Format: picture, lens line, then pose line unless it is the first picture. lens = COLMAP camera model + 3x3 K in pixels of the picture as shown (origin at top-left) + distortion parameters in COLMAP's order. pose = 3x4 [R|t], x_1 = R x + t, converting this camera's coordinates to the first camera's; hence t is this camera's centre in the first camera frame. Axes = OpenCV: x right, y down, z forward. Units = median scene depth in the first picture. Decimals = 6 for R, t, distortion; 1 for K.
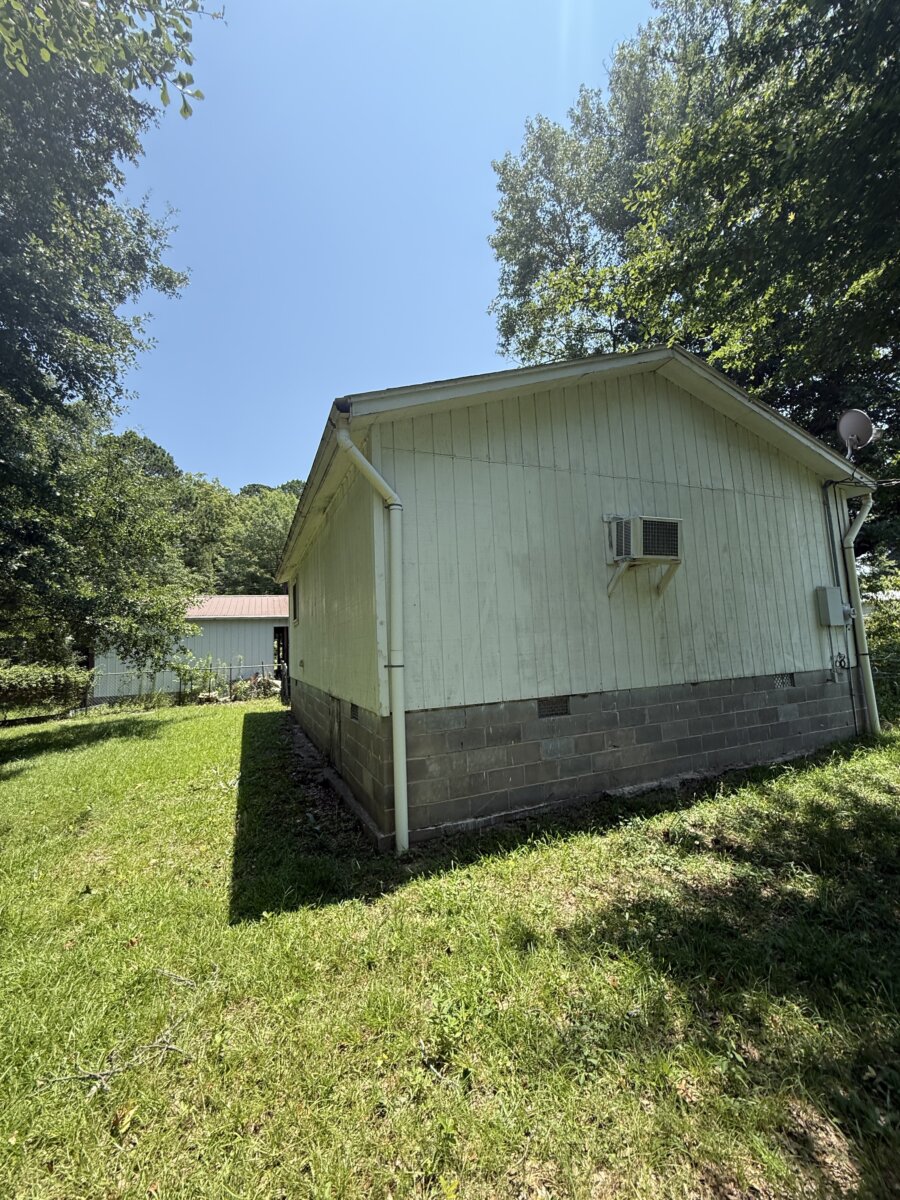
lens RADIAL K [[477.9, 0, 446.3], [0, 477.9, 600.1], [0, 0, 1]] dist [-0.000034, -0.000054]
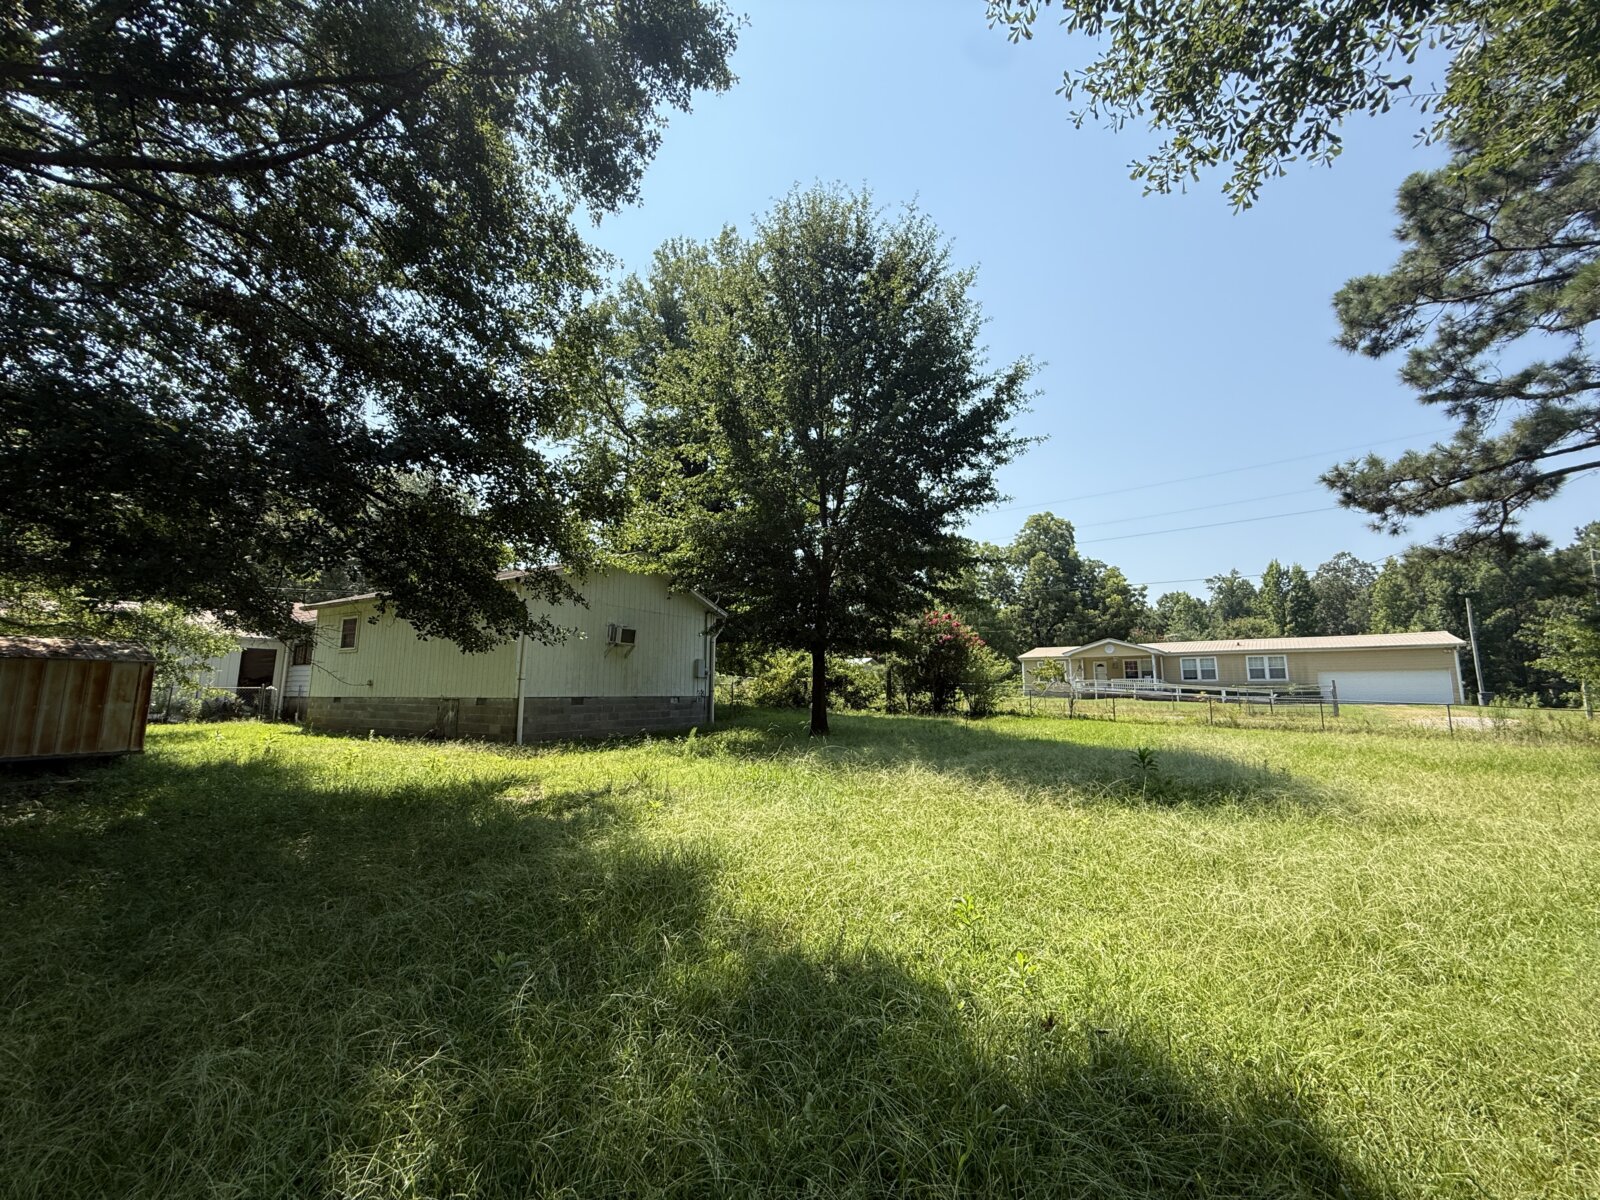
lens RADIAL K [[637.1, 0, 800.0], [0, 637.1, 600.0], [0, 0, 1]] dist [-0.000034, -0.000054]
pose [[0.786927, 0.136980, 0.601650, -0.862313], [-0.101578, 0.990504, -0.092654, -0.097034], [-0.608628, 0.011798, 0.793368, -2.158930]]
